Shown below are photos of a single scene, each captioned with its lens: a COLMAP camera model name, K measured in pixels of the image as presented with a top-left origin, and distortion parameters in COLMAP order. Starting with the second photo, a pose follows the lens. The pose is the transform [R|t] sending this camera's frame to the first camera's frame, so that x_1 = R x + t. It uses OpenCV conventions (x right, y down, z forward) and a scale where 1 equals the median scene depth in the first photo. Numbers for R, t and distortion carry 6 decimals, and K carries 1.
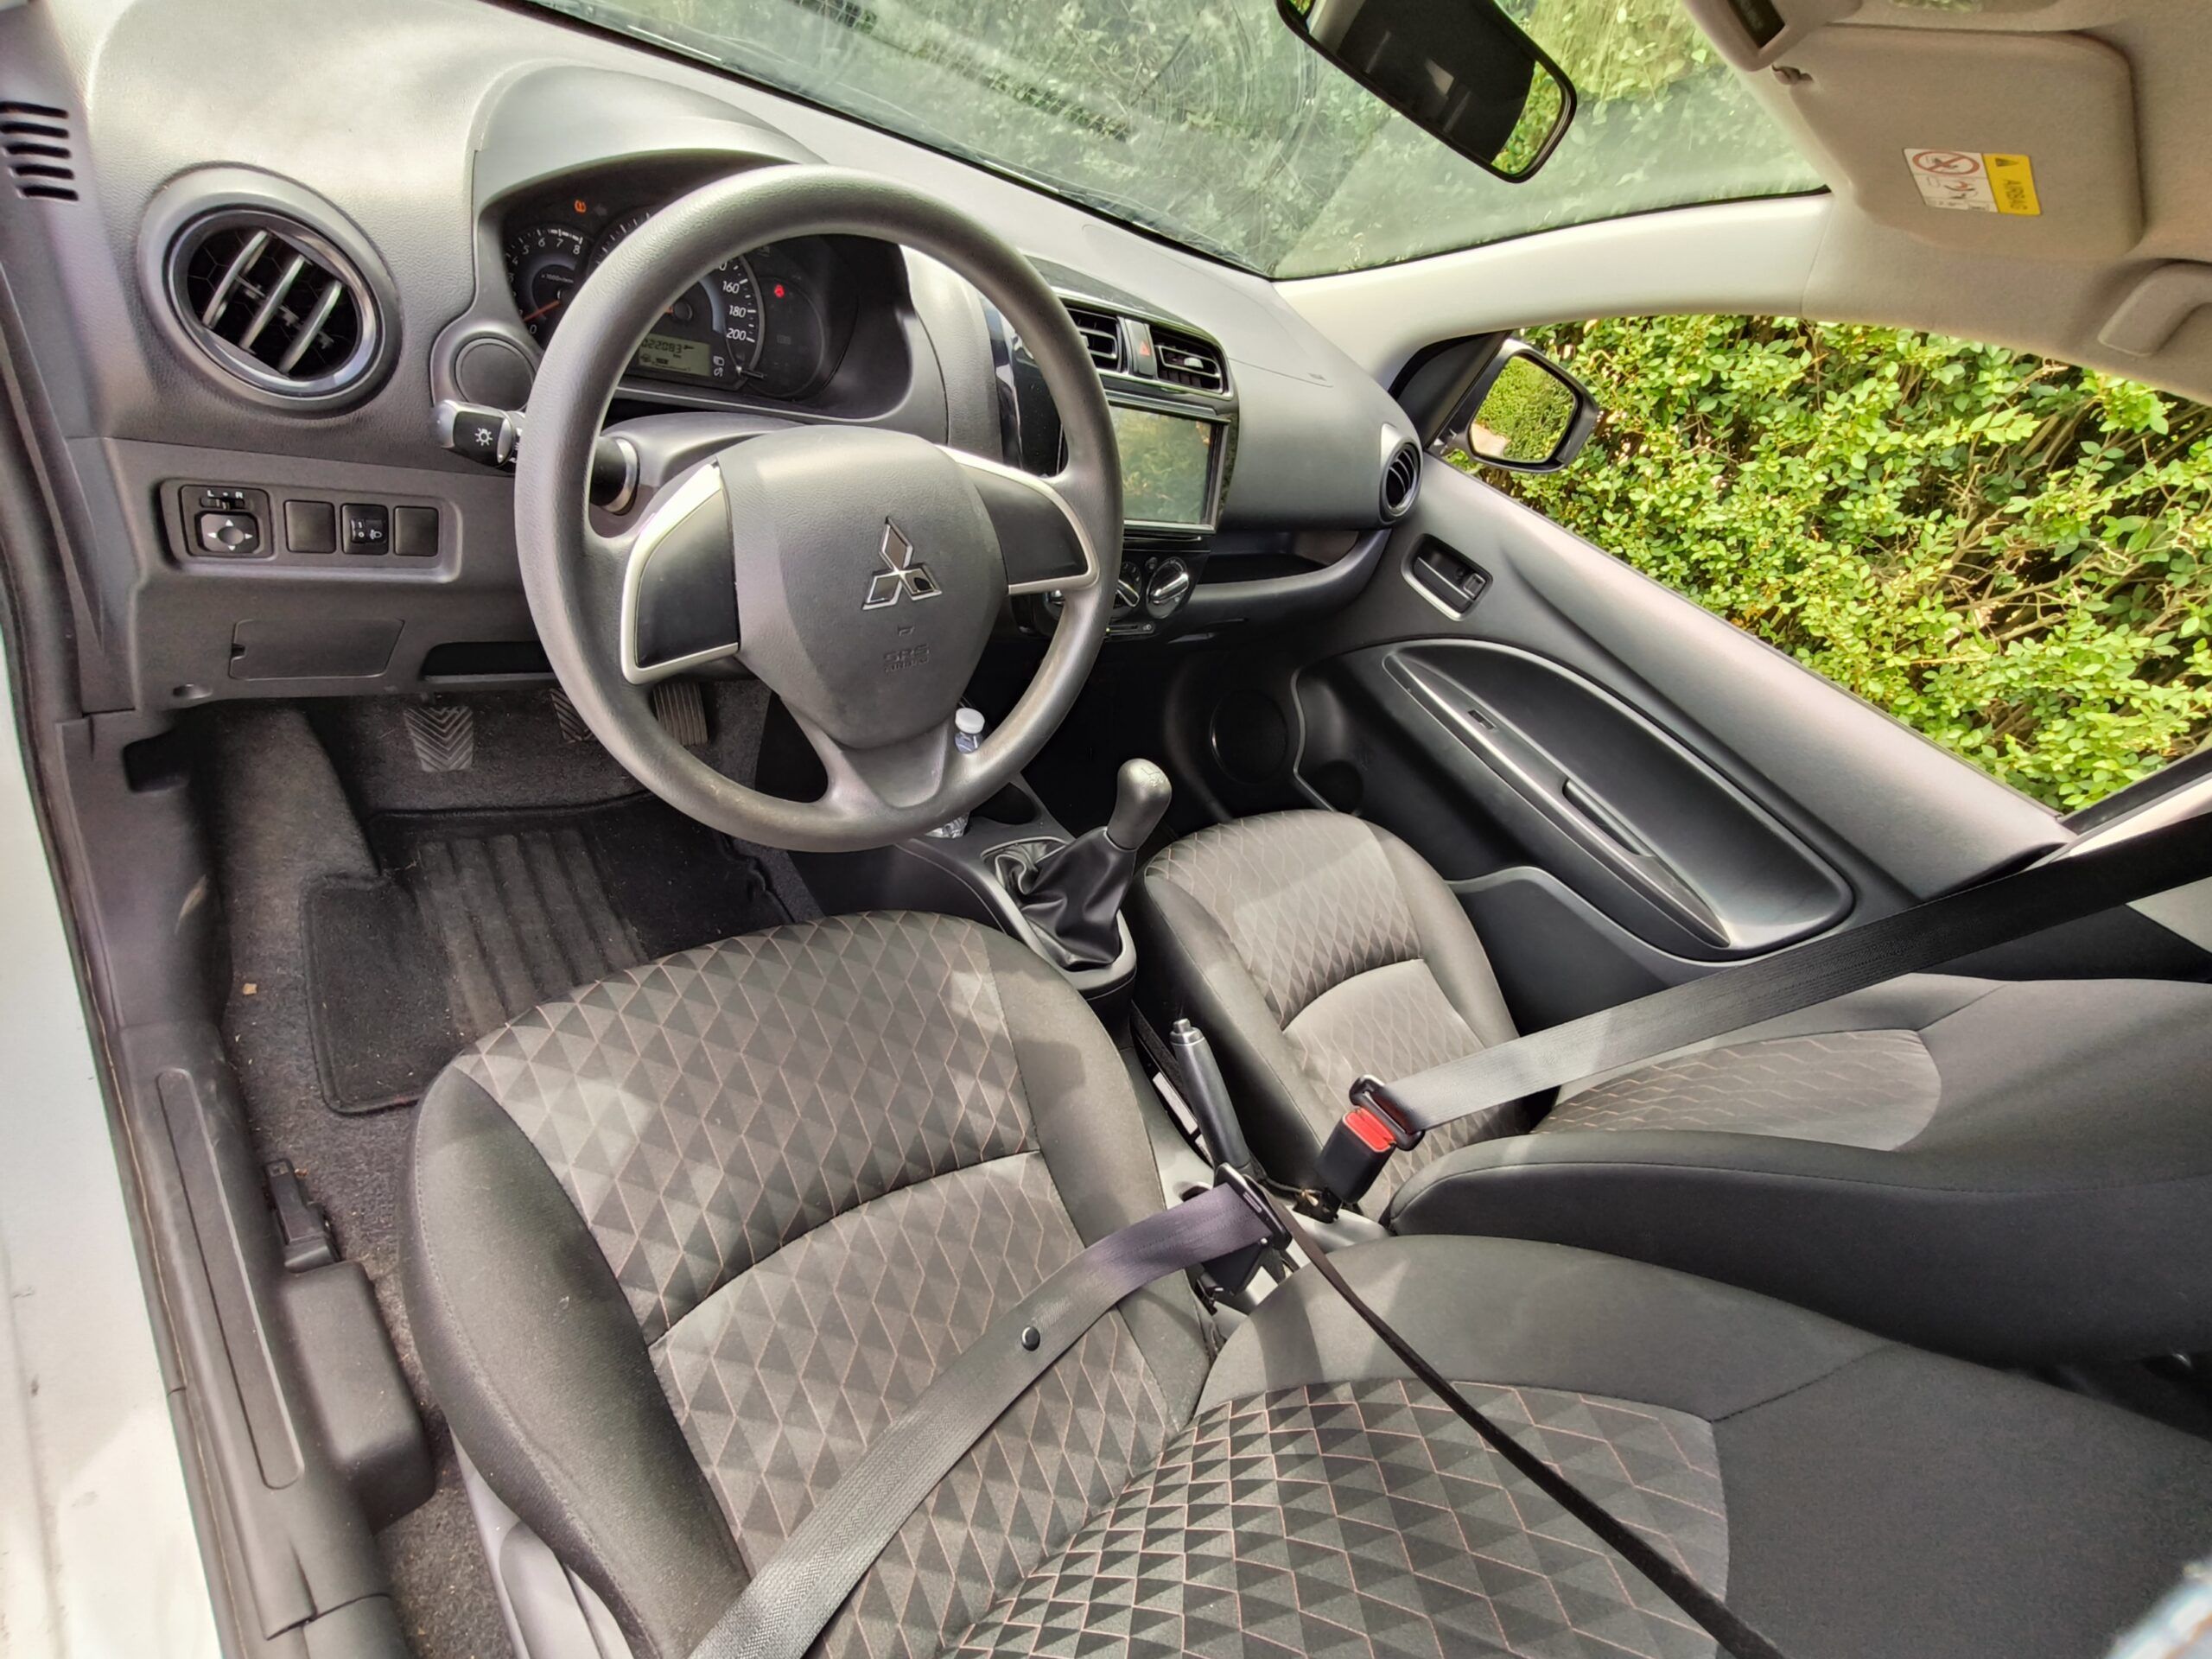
lens RADIAL K [[1039.3, 0, 1108.0], [0, 1039.3, 848.8], [0, 0, 1]] dist [0.005066, 0.000169]
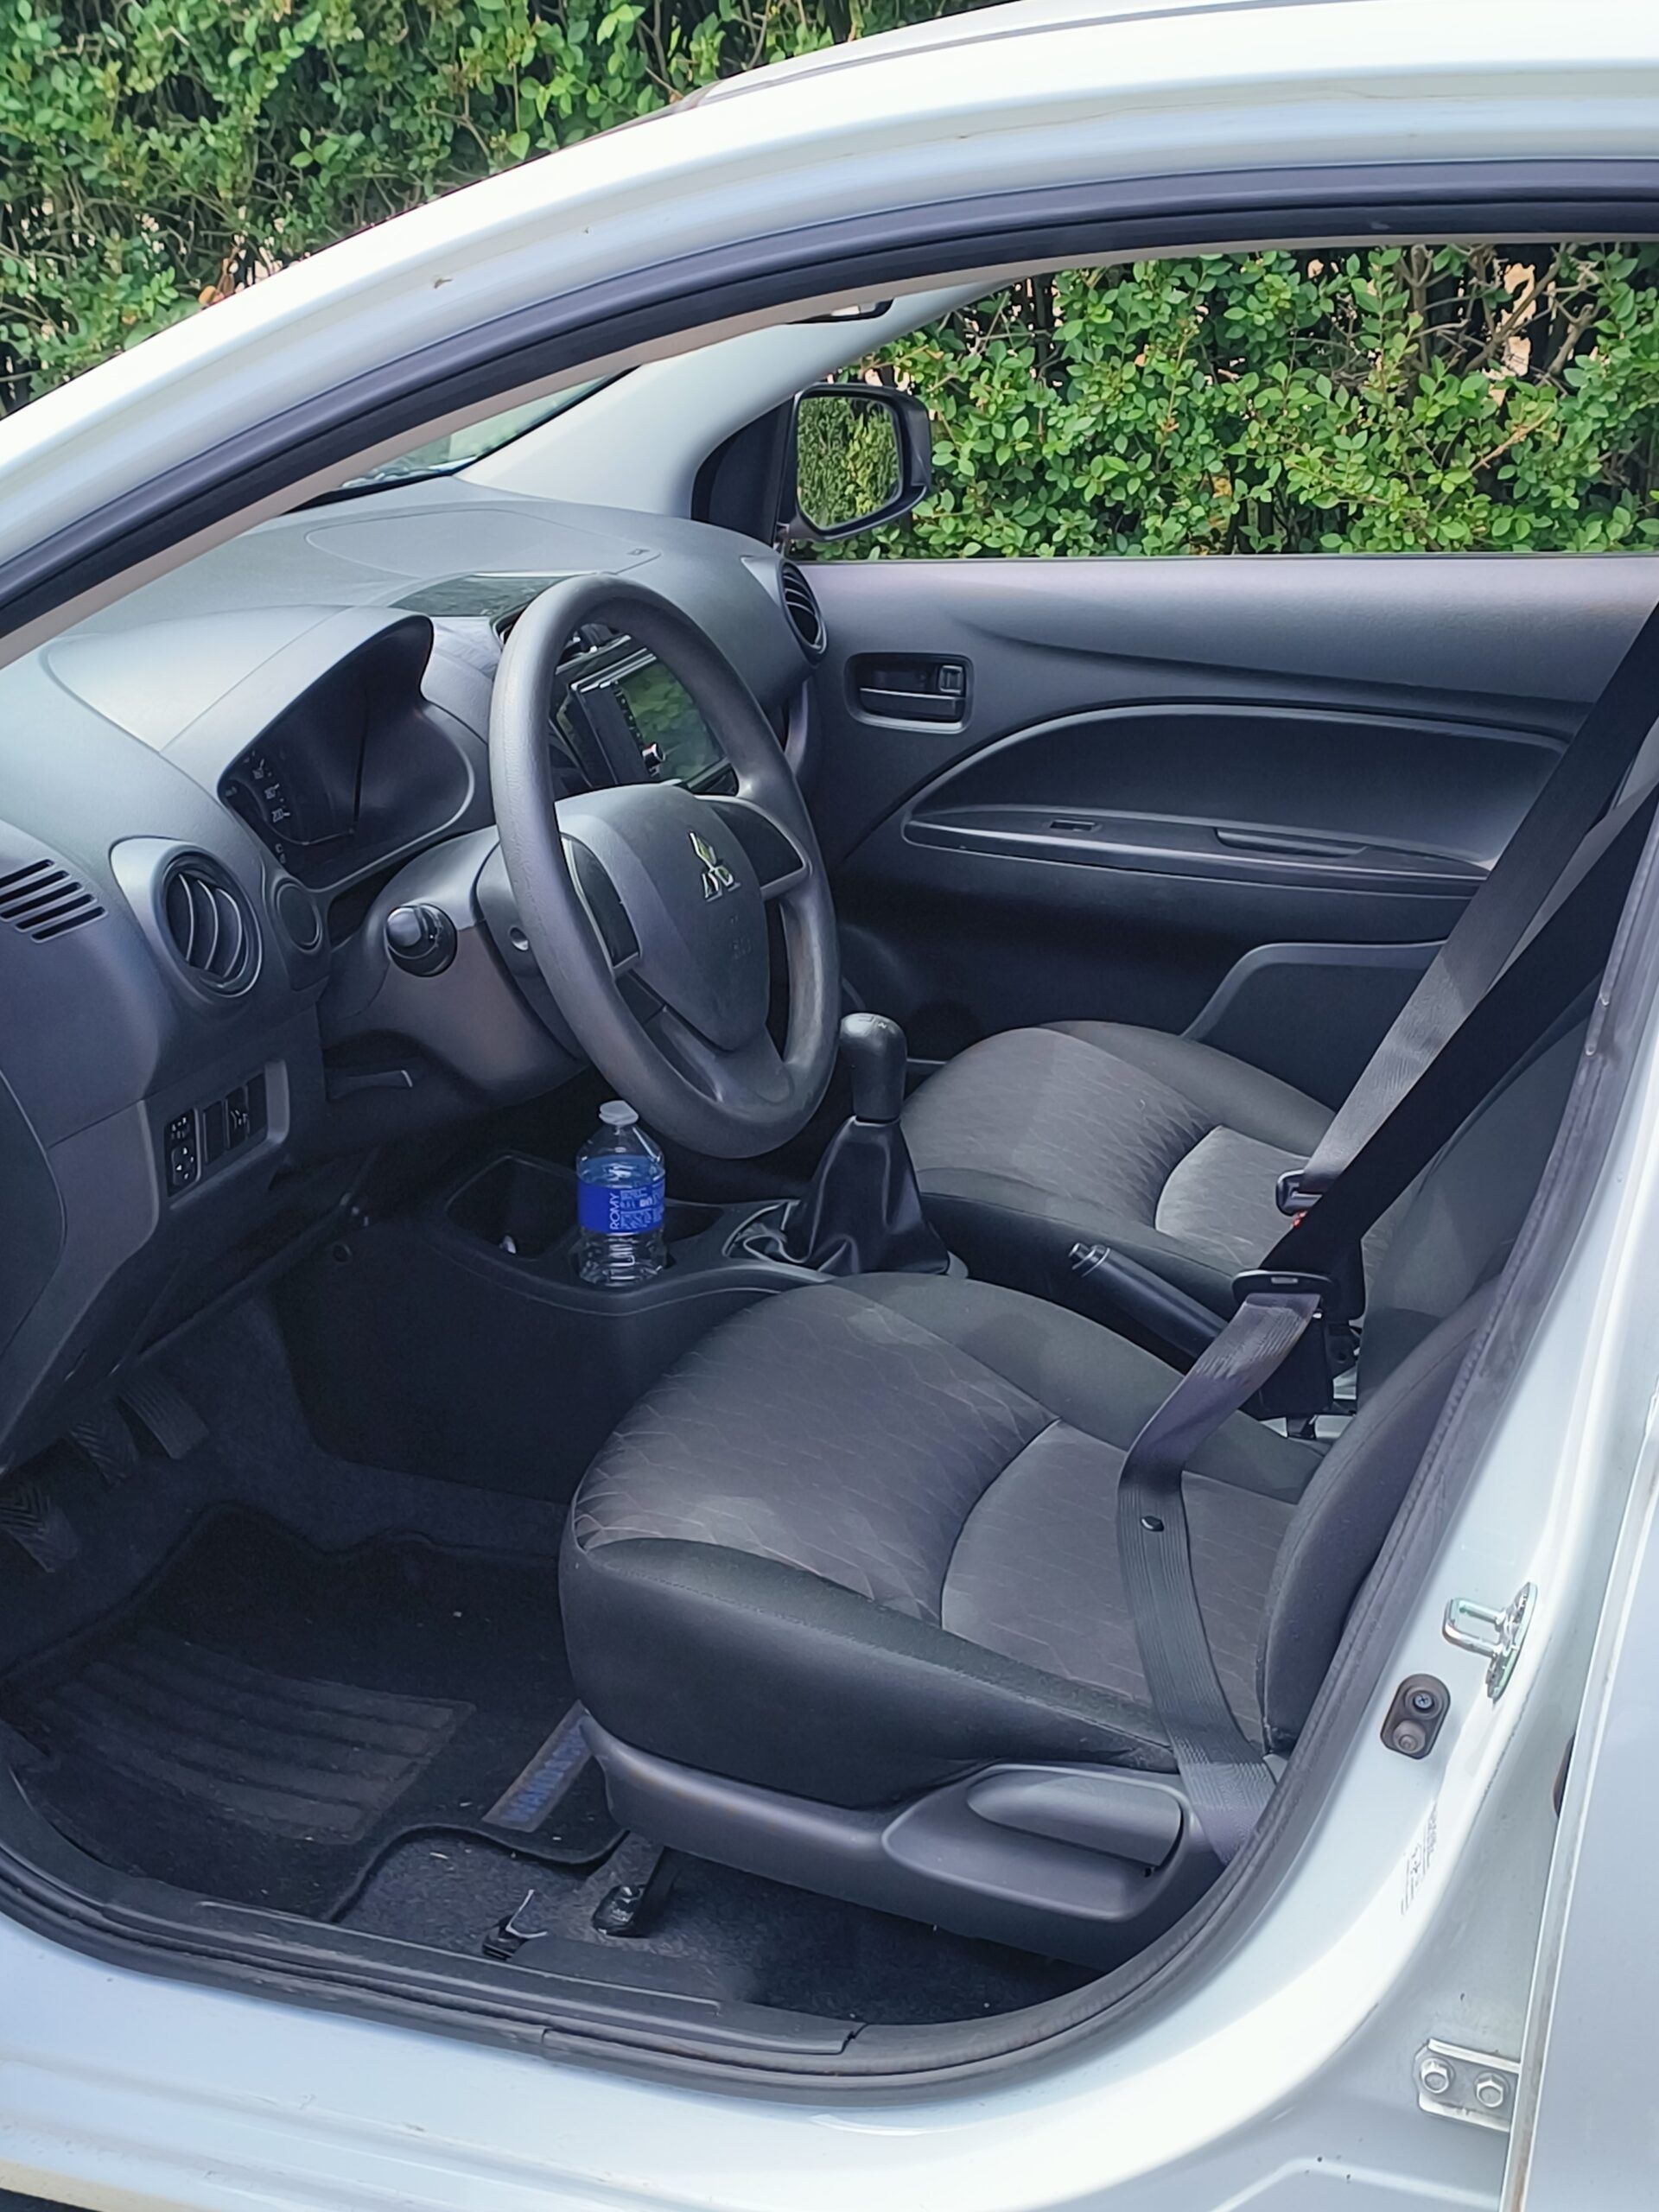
lens RADIAL K [[2902.1, 0, 829.5], [0, 2902.1, 1106.0], [0, 0, 1]] dist [-0.045757, 0.373658]
pose [[0.781746, -0.527779, 0.332149, -0.264502], [0.585640, 0.804346, -0.100269, 0.065906], [-0.214243, 0.272904, 0.937882, -0.383727]]
